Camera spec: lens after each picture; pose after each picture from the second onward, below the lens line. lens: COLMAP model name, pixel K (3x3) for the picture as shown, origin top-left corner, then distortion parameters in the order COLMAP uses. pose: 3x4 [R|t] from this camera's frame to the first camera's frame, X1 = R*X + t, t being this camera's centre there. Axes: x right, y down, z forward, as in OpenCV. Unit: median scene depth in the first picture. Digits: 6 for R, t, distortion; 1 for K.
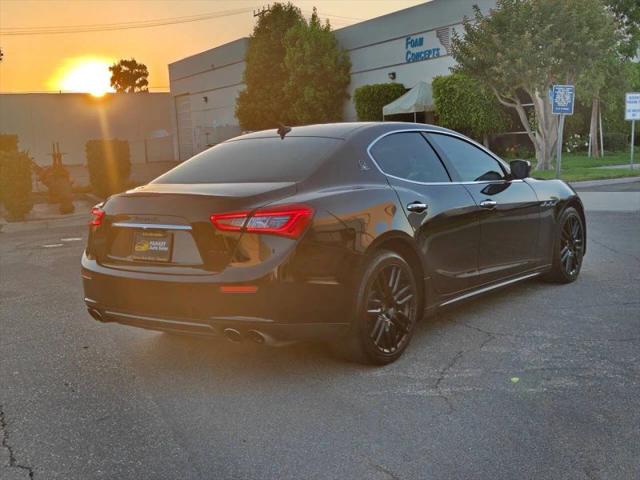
lens RADIAL K [[796.6, 0, 315.4], [0, 796.6, 236.7], [0, 0, 1]] dist [0.035584, 0.000000]
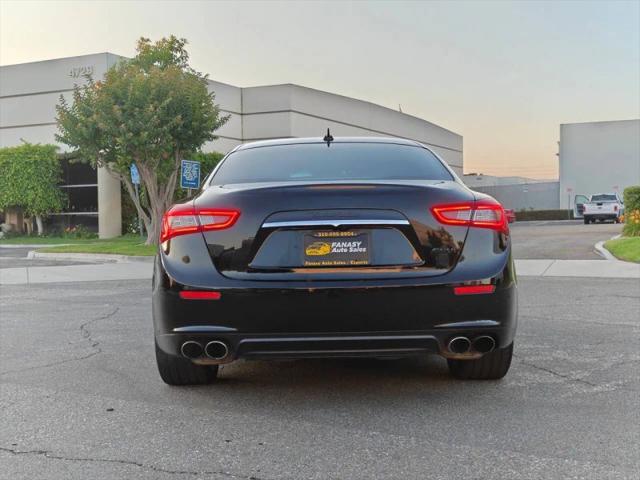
lens RADIAL K [[796.6, 0, 319.1], [0, 796.6, 239.1], [0, 0, 1]] dist [0.035584, 0.000000]
pose [[0.791487, 0.016591, 0.610960, -0.633501], [0.054034, 0.993818, -0.096987, 0.071067], [-0.608792, 0.109777, 0.785698, 0.332338]]
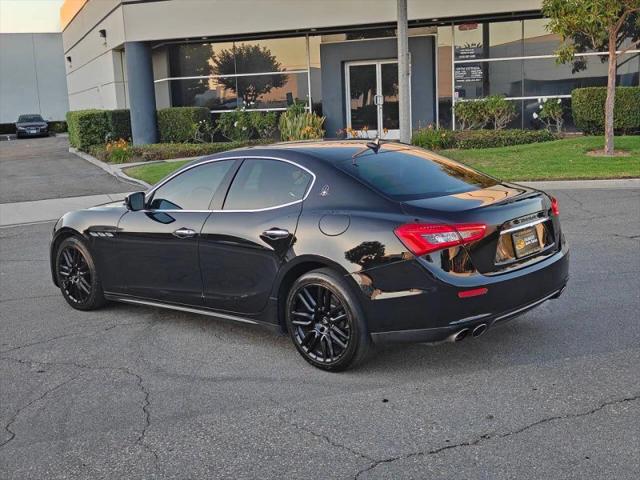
lens RADIAL K [[796.6, 0, 310.6], [0, 796.6, 241.3], [0, 0, 1]] dist [0.035584, 0.000000]
pose [[0.095275, -0.134351, 0.986343, -1.214409], [0.169071, 0.978638, 0.116970, -0.155993], [-0.980988, 0.155618, 0.115954, 1.040801]]
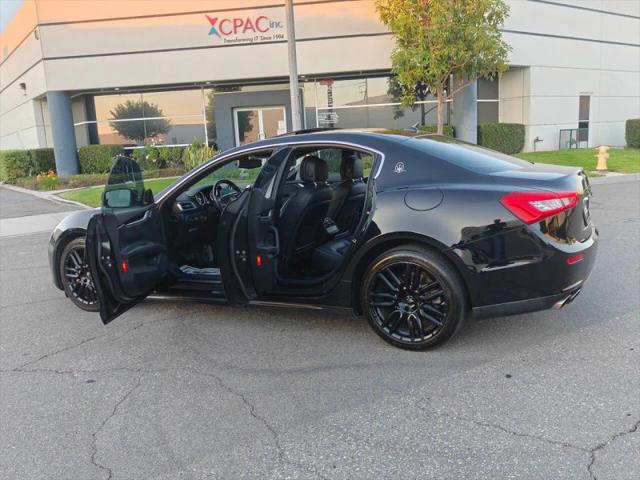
lens RADIAL K [[564.7, 0, 317.5], [0, 564.7, 238.3], [0, 0, 1]] dist [0.005648, 0.001786]
pose [[-0.156638, -0.111706, 0.981319, -0.883145], [0.186224, 0.972421, 0.140418, -0.129053], [-0.969941, 0.204740, -0.131515, 1.351040]]
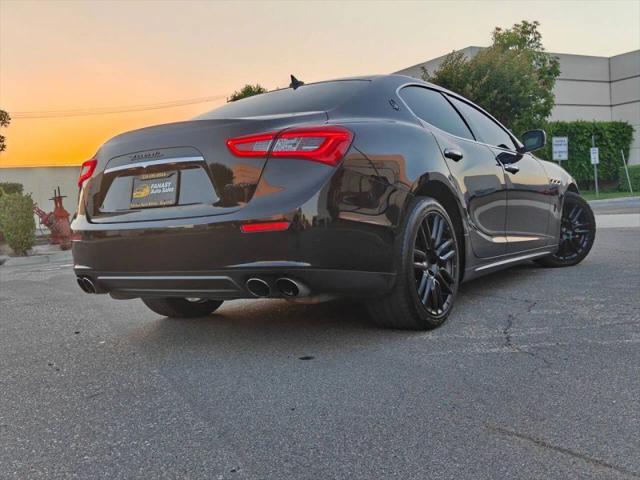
lens RADIAL K [[649.0, 0, 319.7], [0, 649.0, 244.9], [0, 0, 1]] dist [0.010992, 0.000000]
pose [[0.997582, -0.027310, 0.063904, -0.069674], [0.031374, 0.997489, -0.063485, 0.103664], [-0.062010, 0.065336, 0.995935, 0.287931]]
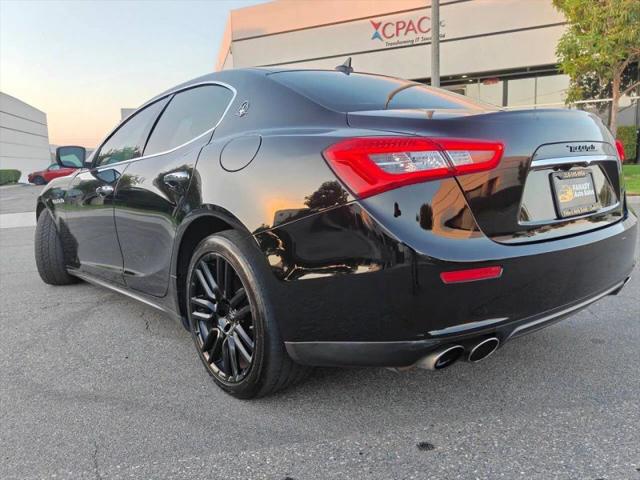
lens RADIAL K [[516.6, 0, 319.0], [0, 516.6, 237.0], [0, 0, 1]] dist [0.002535, 0.023473]
pose [[0.220228, -0.100024, 0.970306, -0.589543], [0.147415, 0.986717, 0.068257, -0.010352], [-0.964245, 0.128005, 0.232048, 0.985065]]
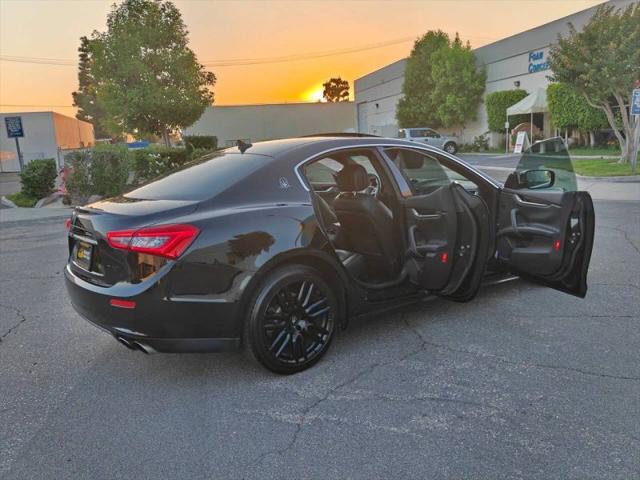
lens RADIAL K [[564.7, 0, 317.4], [0, 564.7, 240.5], [0, 0, 1]] dist [0.005648, 0.001786]
pose [[0.962909, 0.040605, -0.266753, 0.291028], [-0.022931, 0.997350, 0.069042, -0.063151], [0.268849, -0.060365, 0.961289, 0.281962]]
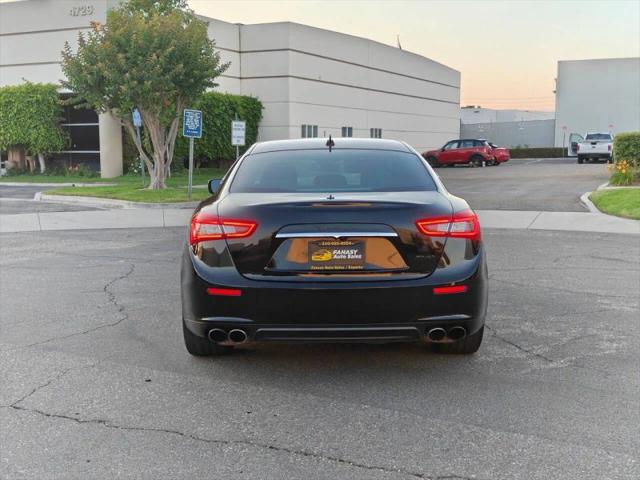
lens RADIAL K [[796.6, 0, 317.4], [0, 796.6, 235.8], [0, 0, 1]] dist [0.035584, 0.000000]
pose [[0.789432, -0.026793, 0.613252, -0.731608], [0.043864, 0.998955, -0.012822, -0.000399], [-0.612268, 0.037022, 0.789783, 0.213721]]
